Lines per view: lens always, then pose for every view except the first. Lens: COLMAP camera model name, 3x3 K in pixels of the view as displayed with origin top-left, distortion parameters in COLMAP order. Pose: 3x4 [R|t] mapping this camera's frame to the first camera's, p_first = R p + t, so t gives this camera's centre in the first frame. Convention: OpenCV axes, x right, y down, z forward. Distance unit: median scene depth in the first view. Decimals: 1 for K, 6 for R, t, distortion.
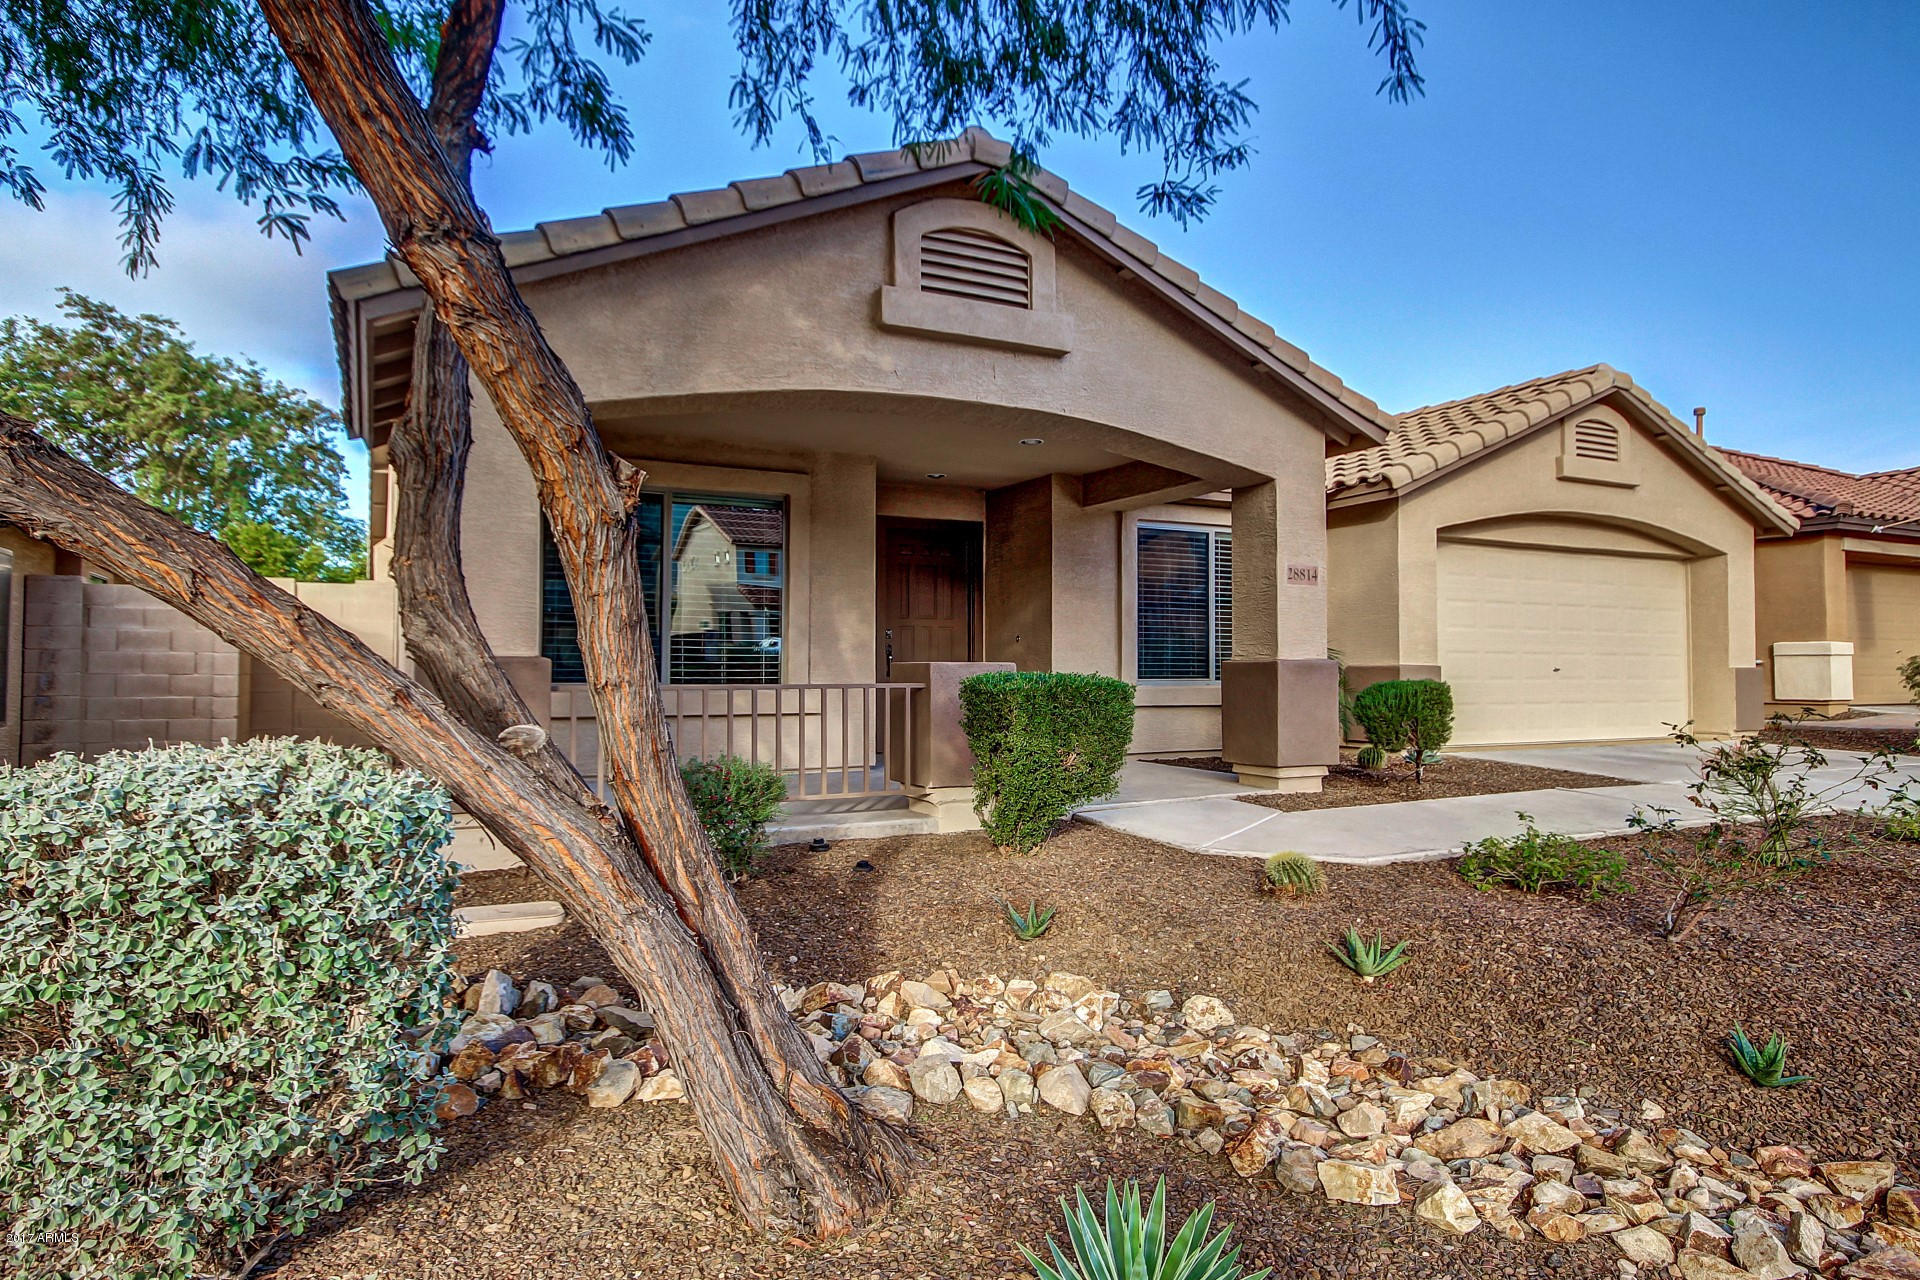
lens RADIAL K [[1100.2, 0, 958.4], [0, 1100.2, 640.0], [0, 0, 1]] dist [-0.001300, 0.000112]
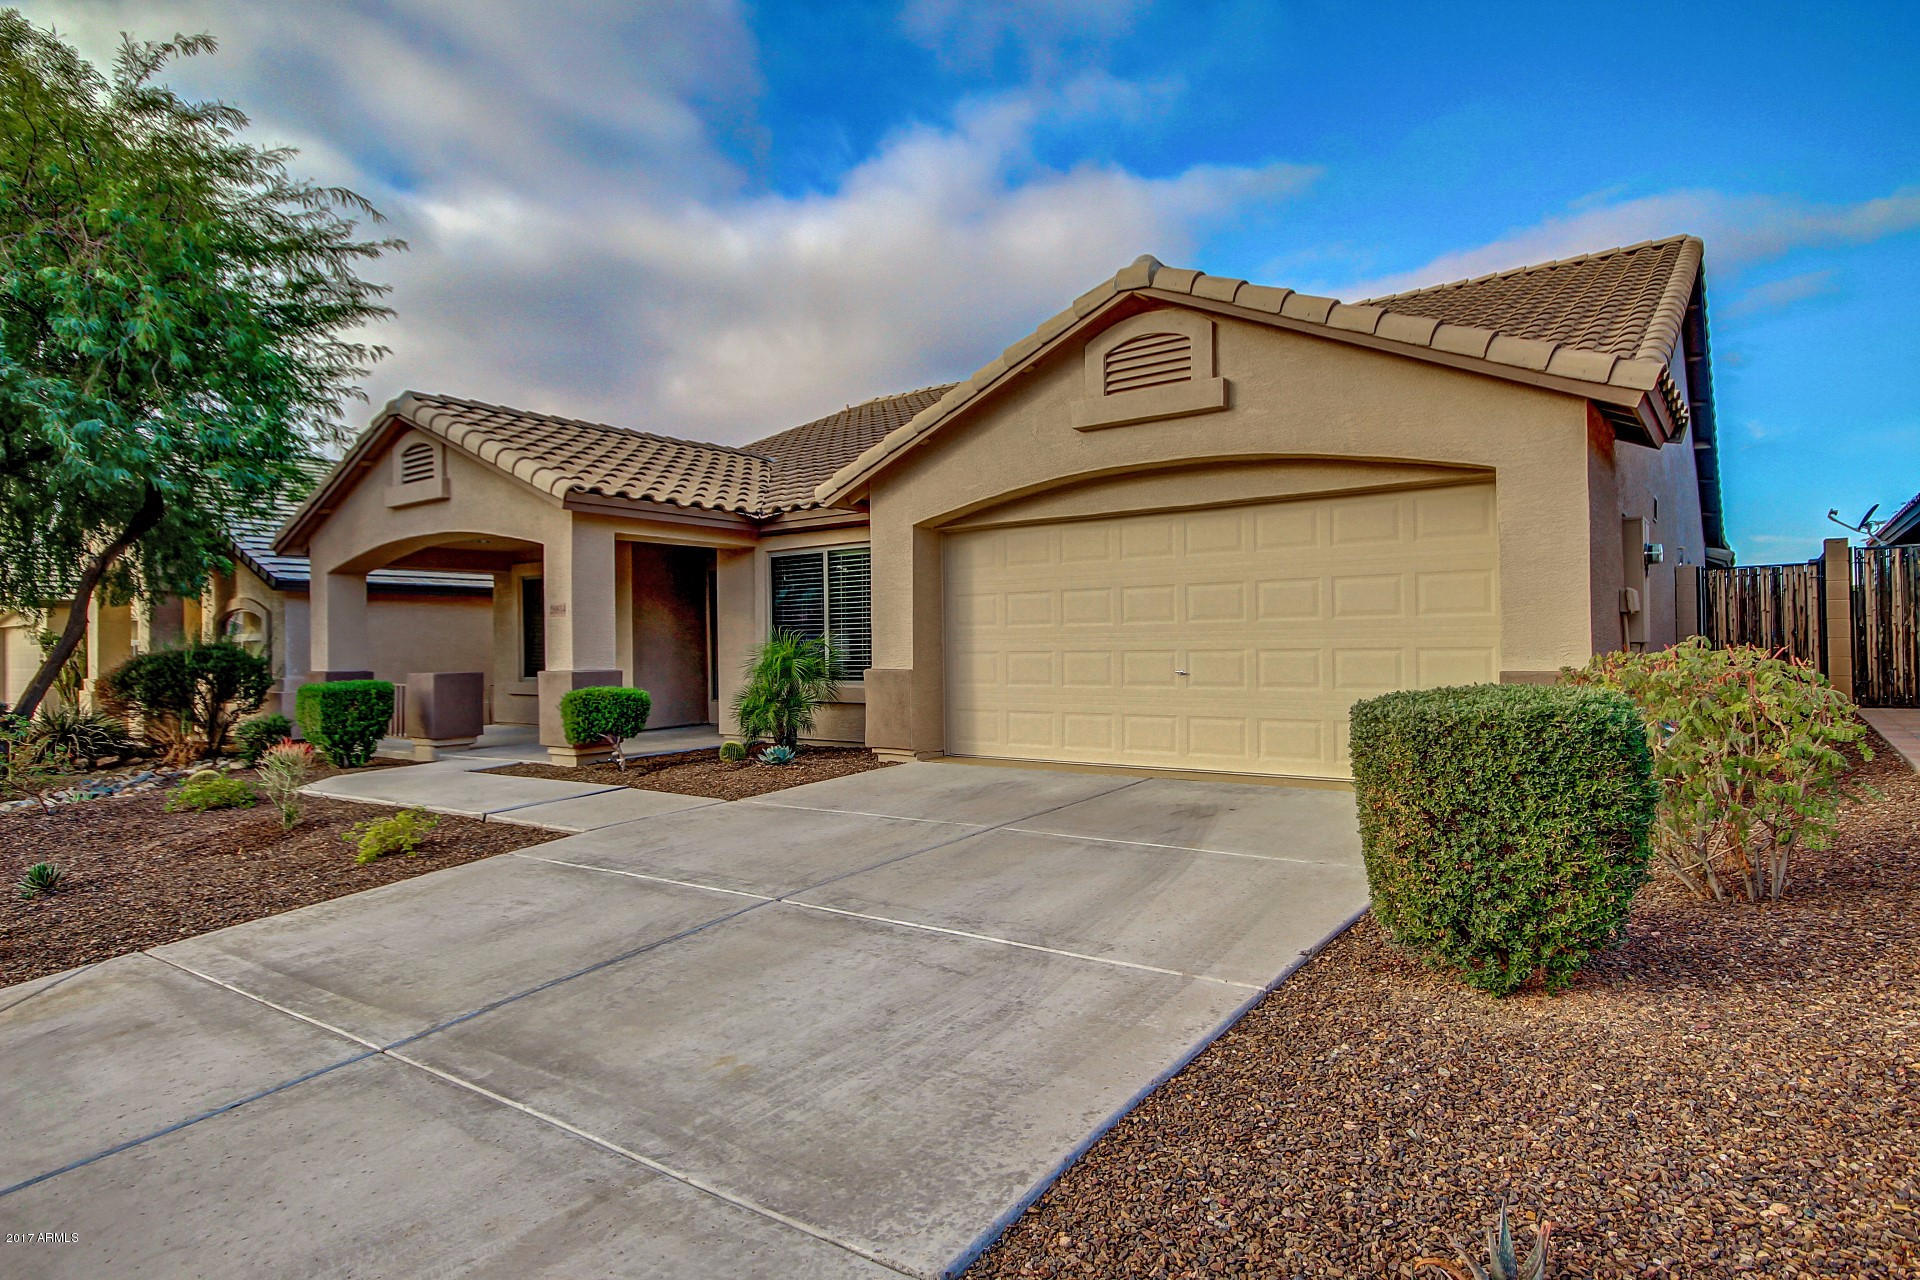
lens RADIAL K [[1100.2, 0, 968.0], [0, 1100.2, 640.0], [0, 0, 1]] dist [-0.001300, 0.000112]
pose [[0.440470, -0.013209, -0.897670, 1.581516], [0.042255, 0.999089, 0.006032, -0.007569], [0.896772, -0.040588, 0.440627, 0.753419]]
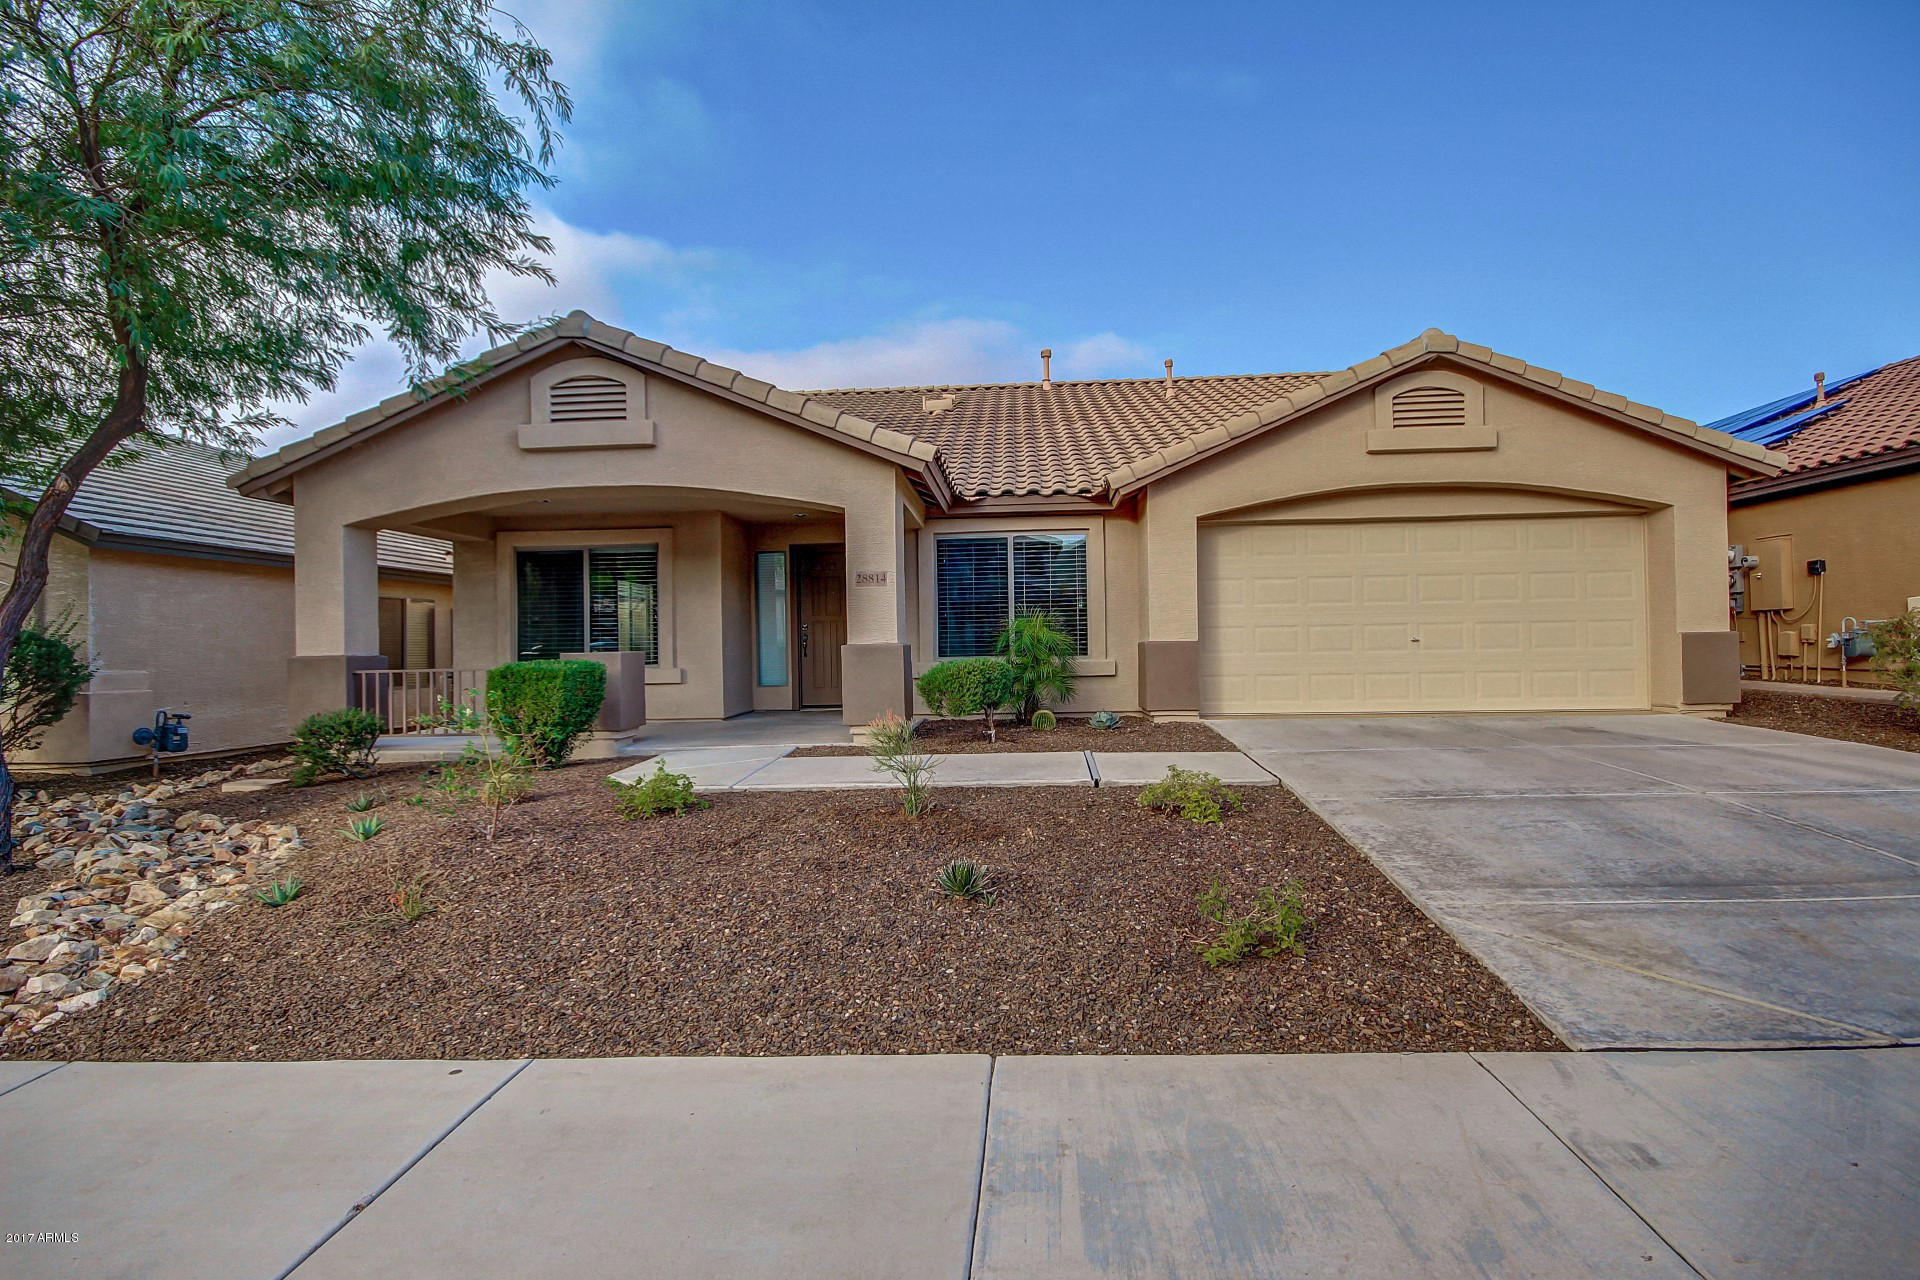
lens RADIAL K [[905.1, 0, 963.1], [0, 905.1, 642.9], [0, 0, 1]] dist [0.002587, 0.000094]
pose [[0.861059, -0.016660, -0.508233, 0.842090], [0.033913, 0.999119, 0.024706, -0.006307], [0.507374, -0.038509, 0.860865, 0.114132]]
